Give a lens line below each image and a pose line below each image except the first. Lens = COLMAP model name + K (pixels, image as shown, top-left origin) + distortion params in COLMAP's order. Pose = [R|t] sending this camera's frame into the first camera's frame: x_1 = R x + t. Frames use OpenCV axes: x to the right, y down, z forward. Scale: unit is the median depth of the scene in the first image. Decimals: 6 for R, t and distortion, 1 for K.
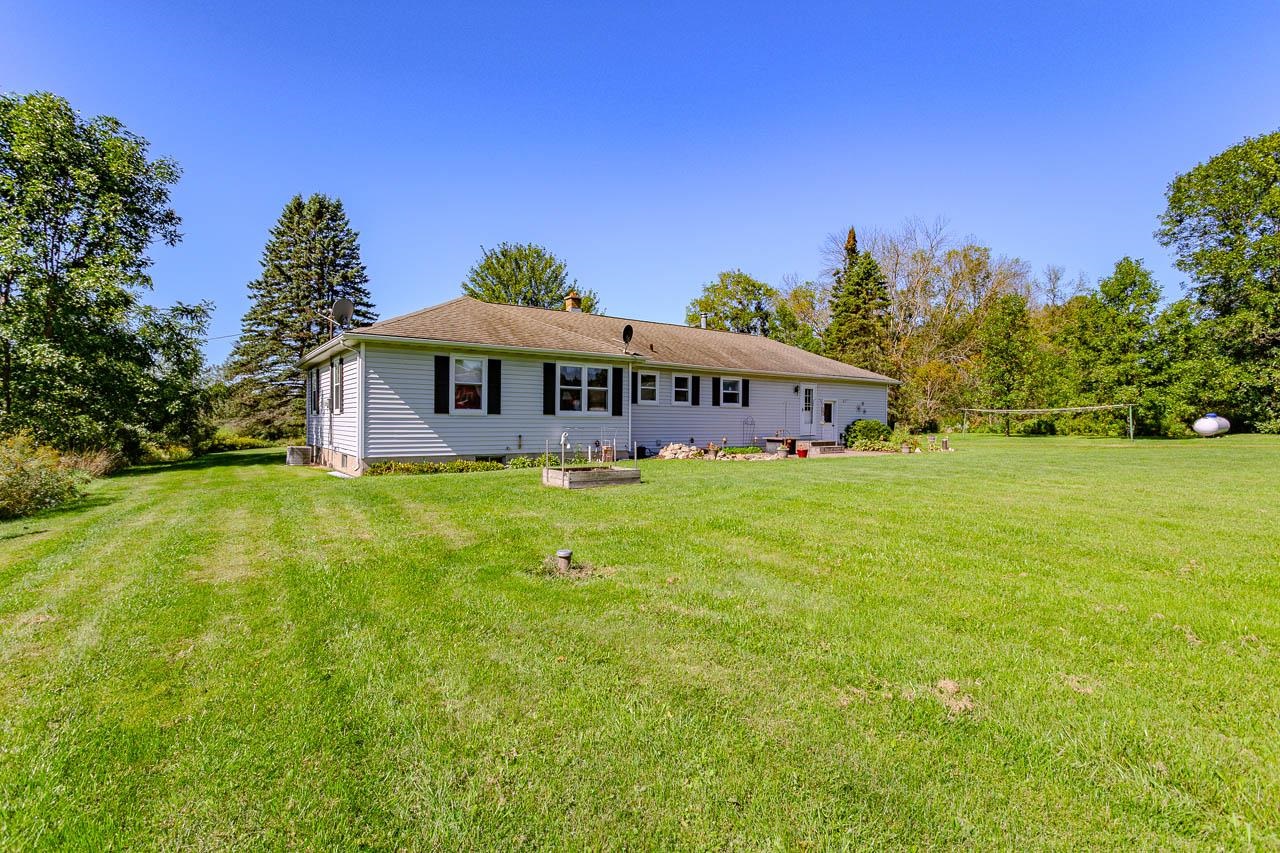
lens RADIAL K [[610.9, 0, 630.0], [0, 610.9, 422.2], [0, 0, 1]] dist [0.005683, 0.001465]
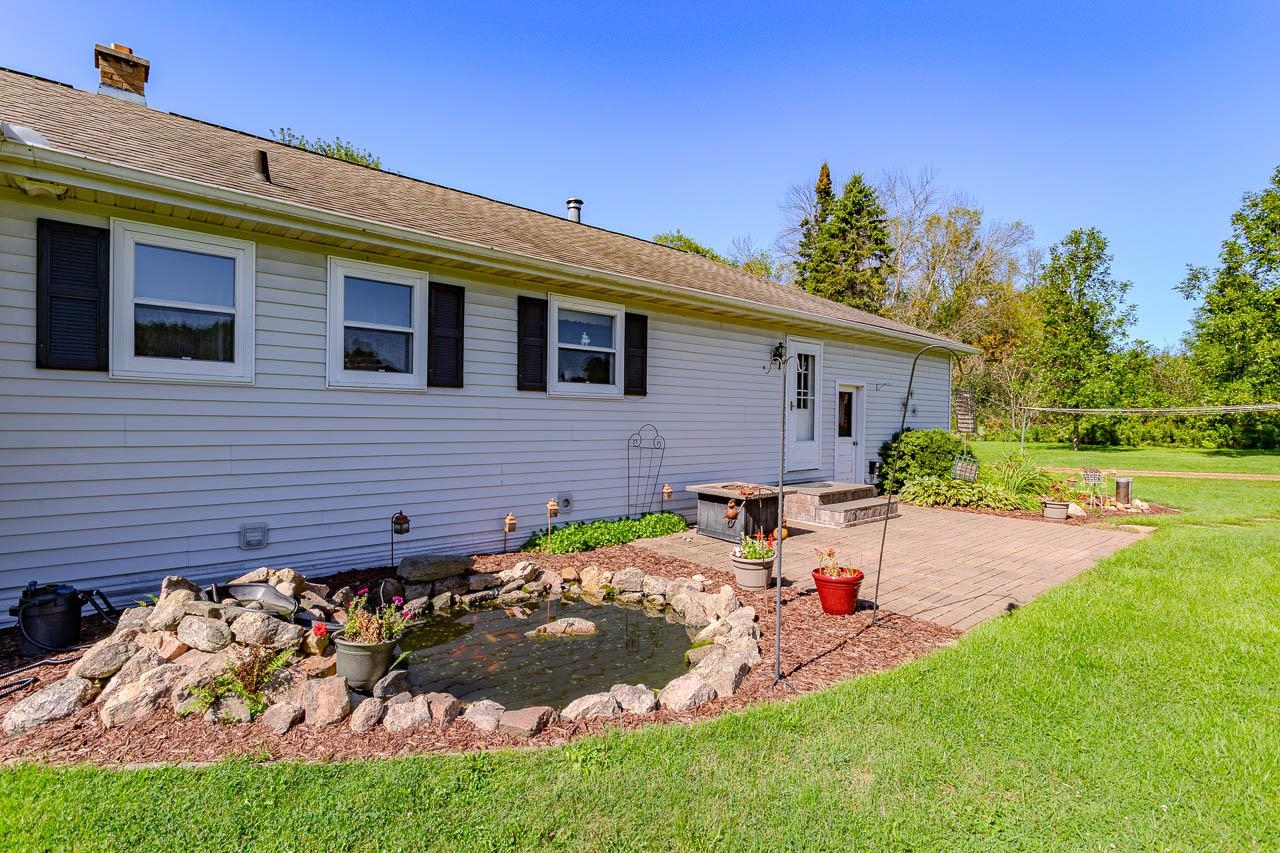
lens RADIAL K [[610.9, 0, 634.3], [0, 610.9, 419.1], [0, 0, 1]] dist [0.005683, 0.001465]
pose [[0.995987, 0.003253, 0.089437, 0.159439], [-0.003133, 0.999994, -0.001481, -0.012084], [-0.089441, 0.001195, 0.995991, 0.672651]]
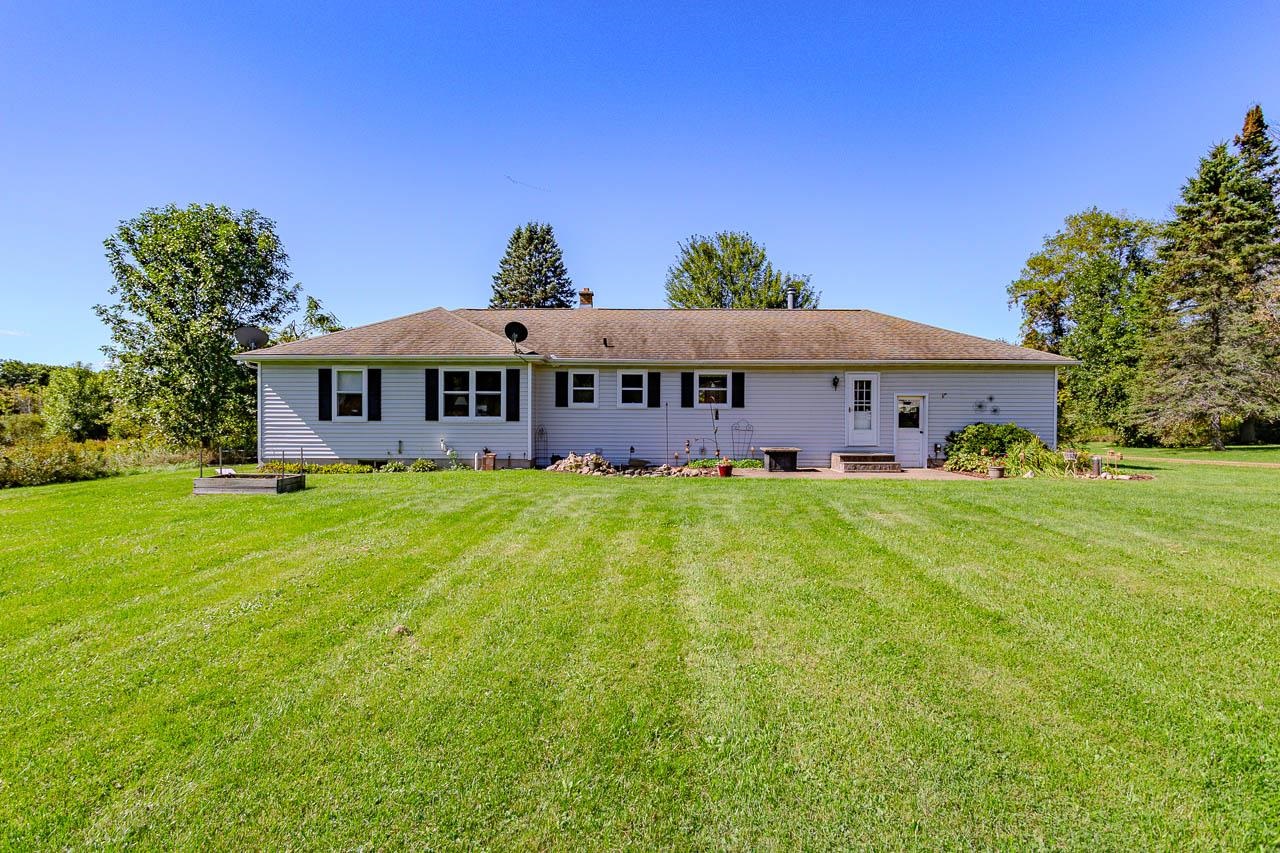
lens RADIAL K [[610.9, 0, 640.0], [0, 610.9, 438.3], [0, 0, 1]] dist [0.005683, 0.001465]
pose [[0.809823, 0.020329, -0.586322, 0.551229], [0.001010, 0.999350, 0.036045, -0.014570], [0.586673, -0.029782, 0.809276, 0.293417]]
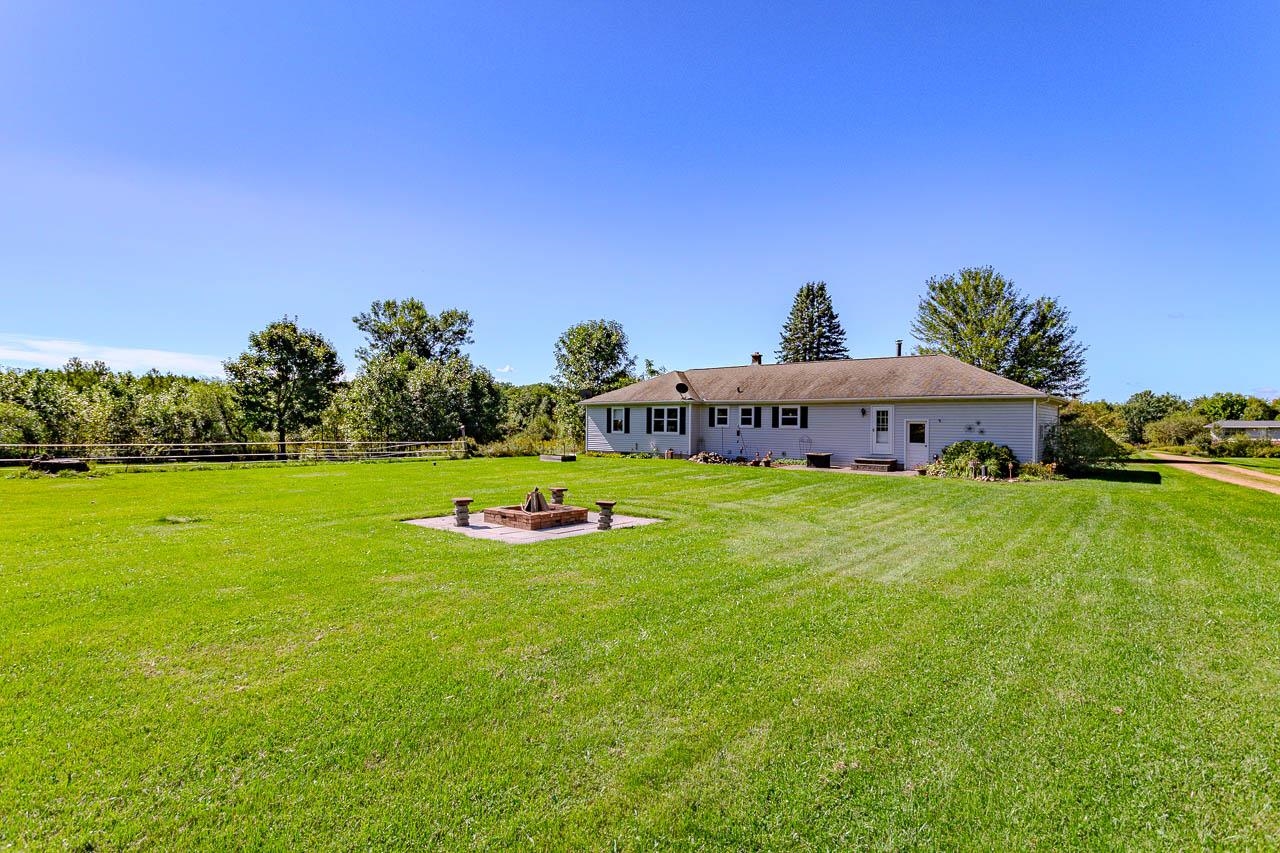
lens RADIAL K [[610.9, 0, 630.1], [0, 610.9, 427.9], [0, 0, 1]] dist [0.005683, 0.001465]
pose [[0.256625, 0.002070, -0.966509, 1.339128], [-0.008923, 0.999960, -0.000228, -0.022270], [0.966470, 0.008683, 0.256633, 0.323921]]
